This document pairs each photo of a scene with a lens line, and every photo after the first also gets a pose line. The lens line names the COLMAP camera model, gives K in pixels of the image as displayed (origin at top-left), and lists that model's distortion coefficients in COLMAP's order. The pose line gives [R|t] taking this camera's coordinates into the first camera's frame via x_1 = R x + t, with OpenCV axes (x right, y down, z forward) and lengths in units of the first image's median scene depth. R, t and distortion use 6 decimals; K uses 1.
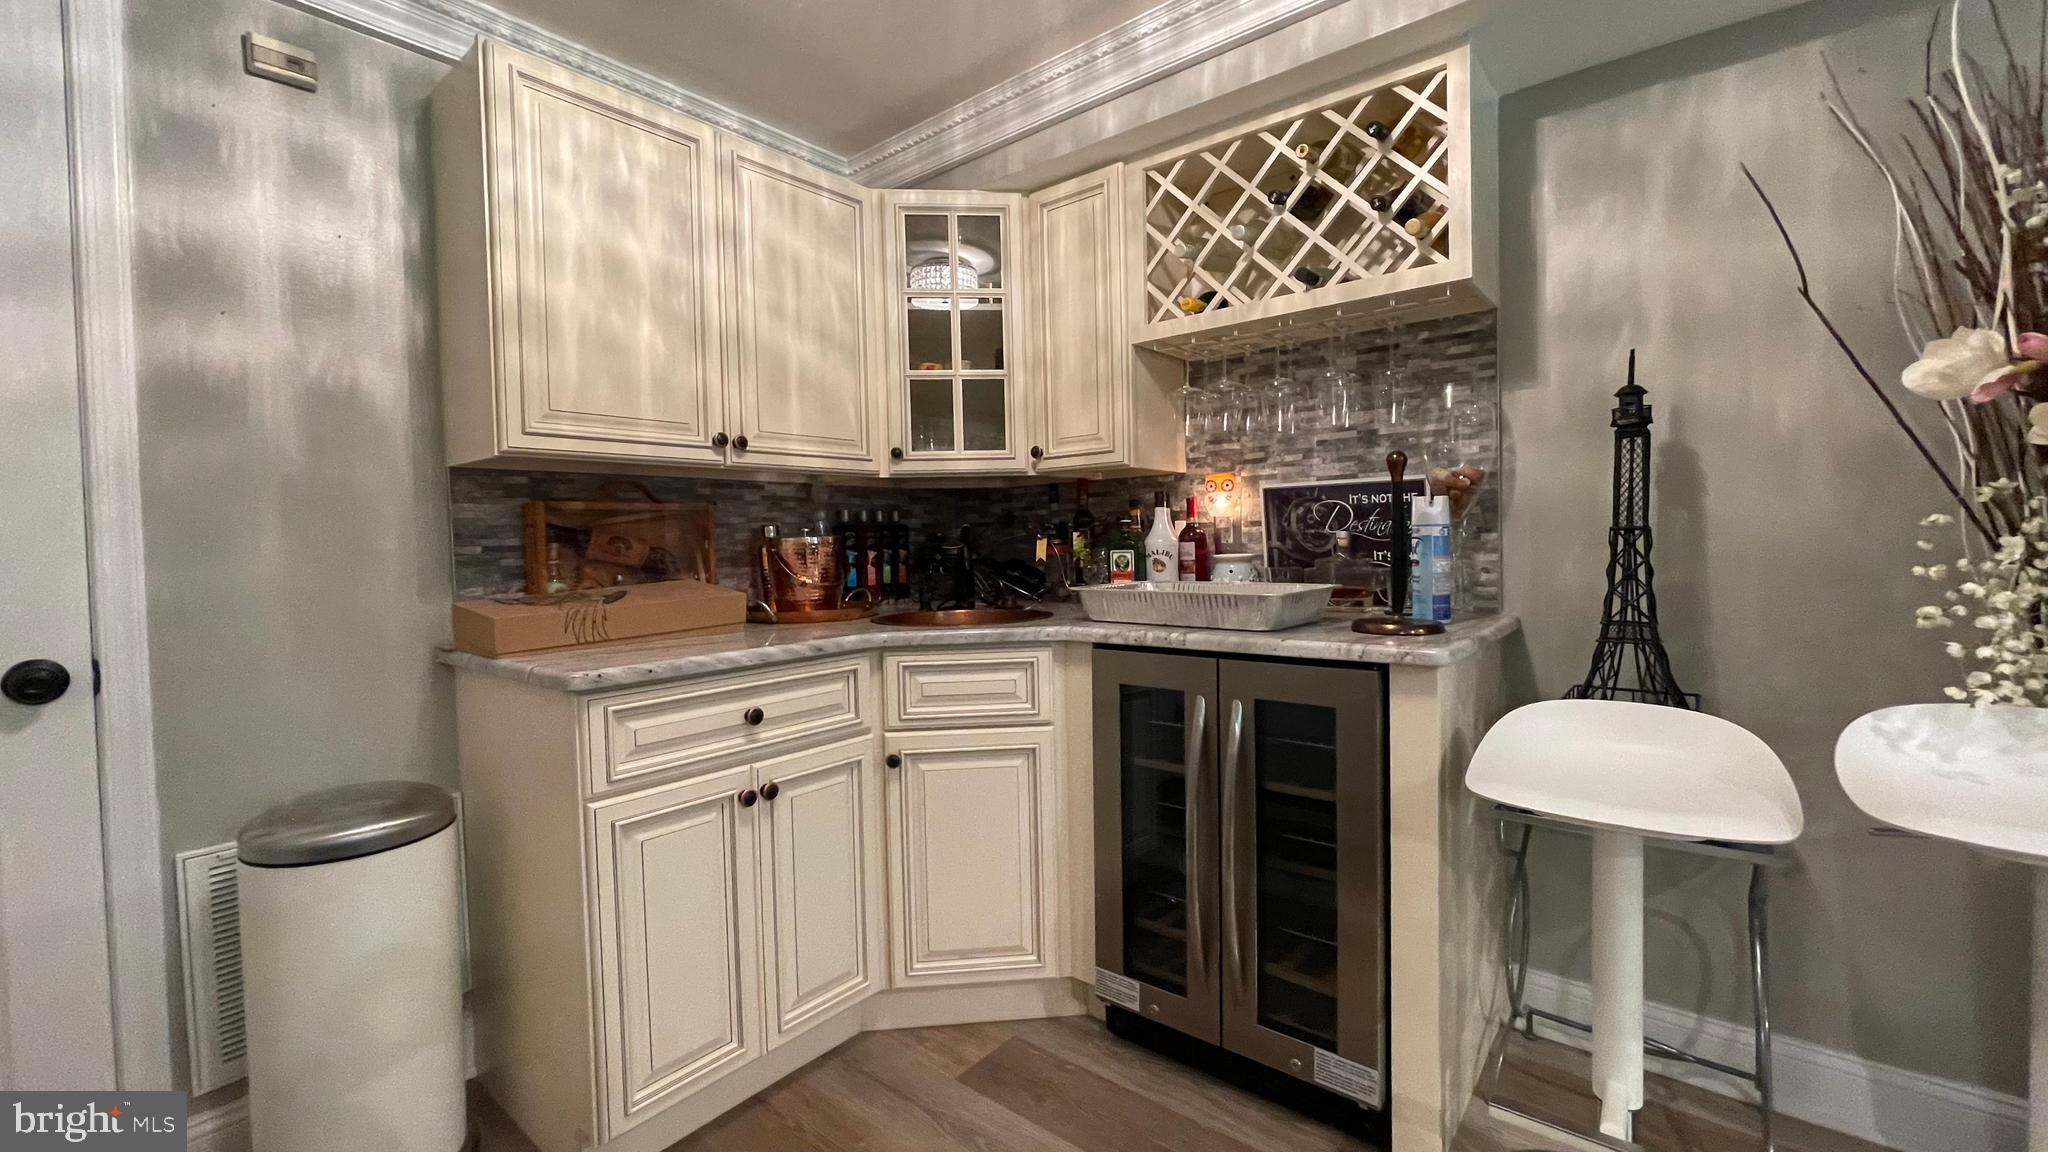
lens RADIAL K [[832.8, 0, 1025.4], [0, 832.8, 562.4], [0, 0, 1]] dist [0.001415, -0.000790]
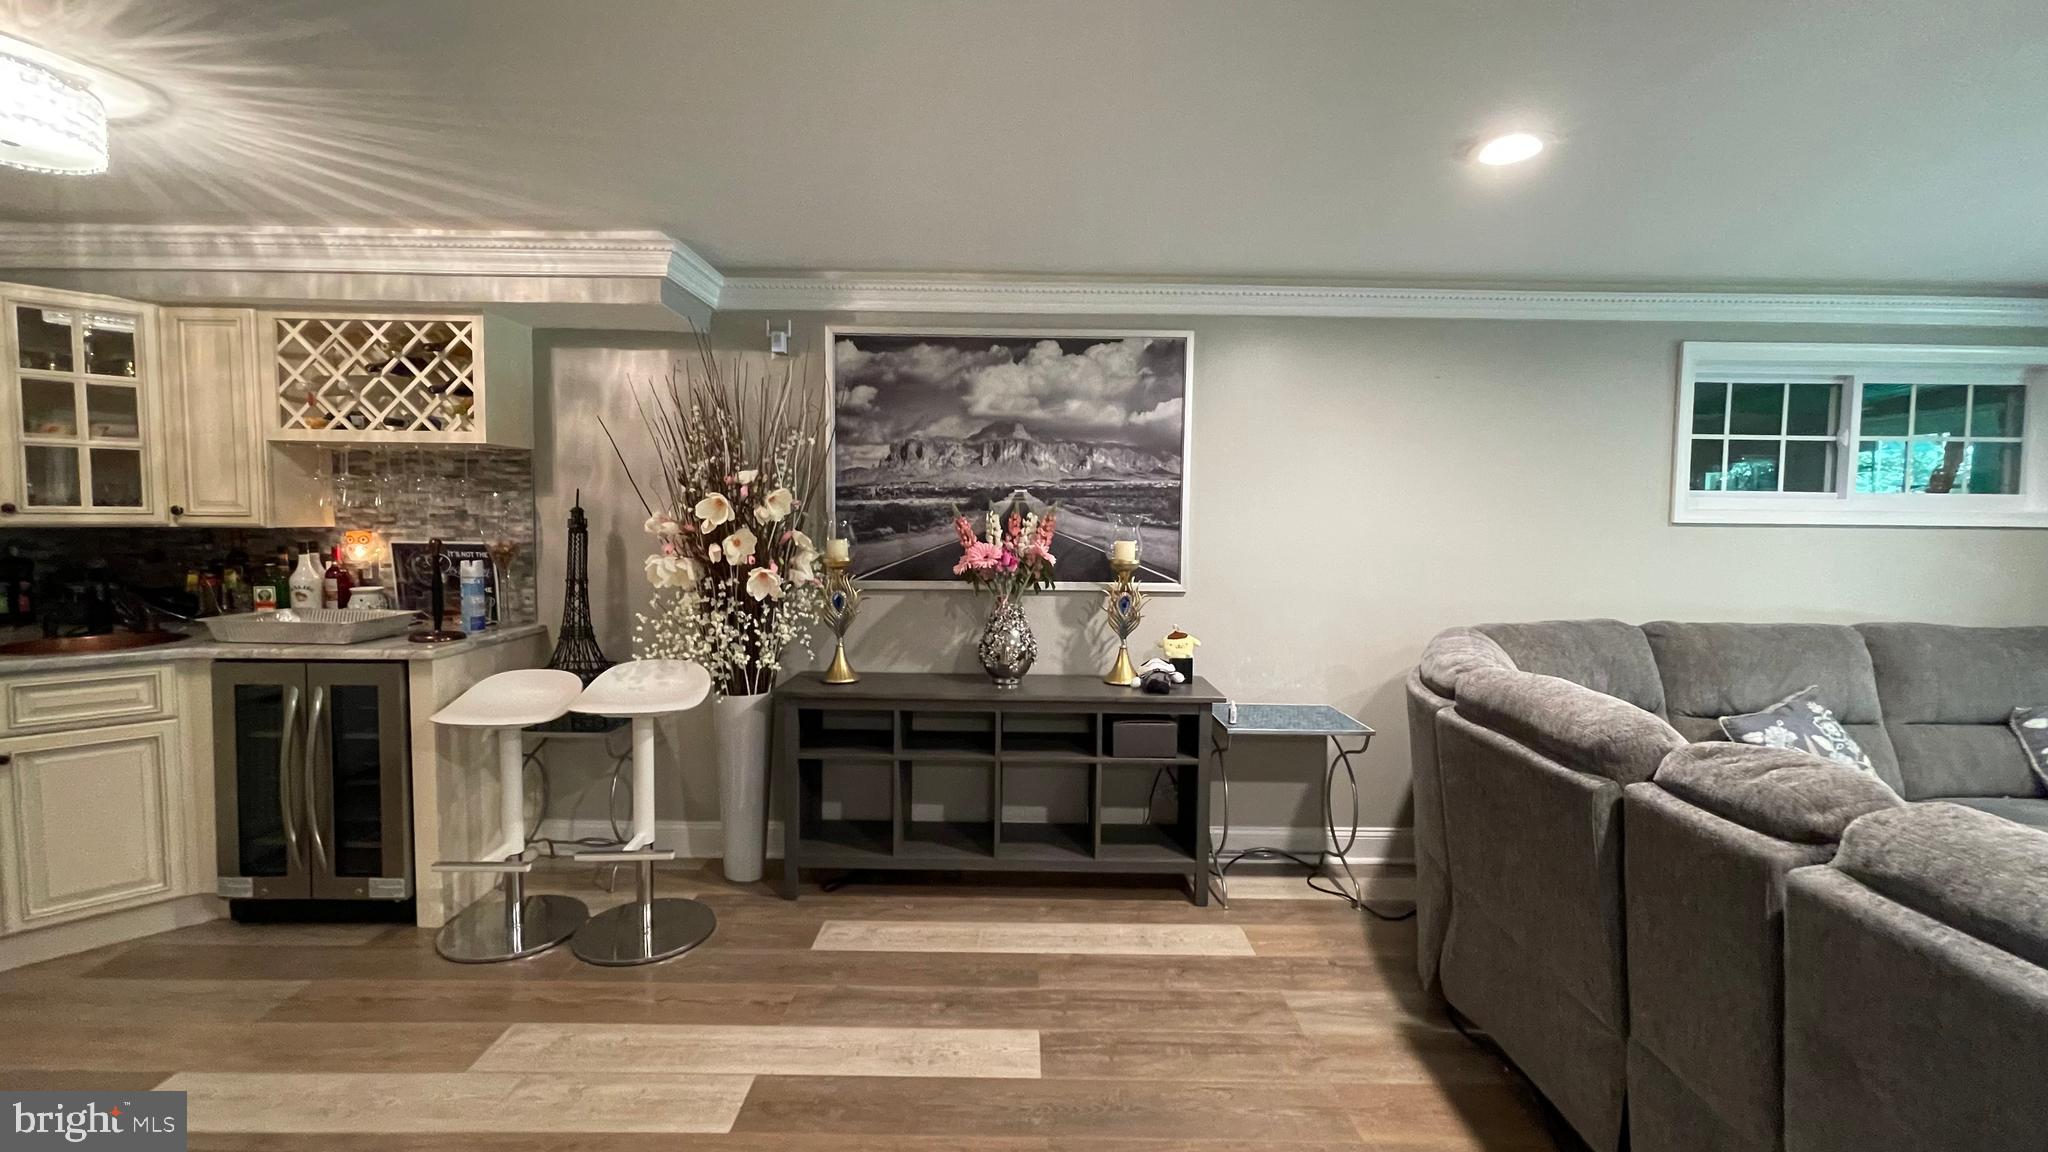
lens RADIAL K [[832.8, 0, 1025.4], [0, 832.8, 562.4], [0, 0, 1]] dist [0.001415, -0.000790]
pose [[0.764272, -0.006620, 0.644861, 0.205982], [-0.011527, 0.999647, 0.023924, -0.110235], [-0.644791, -0.025717, 0.763926, -0.923415]]
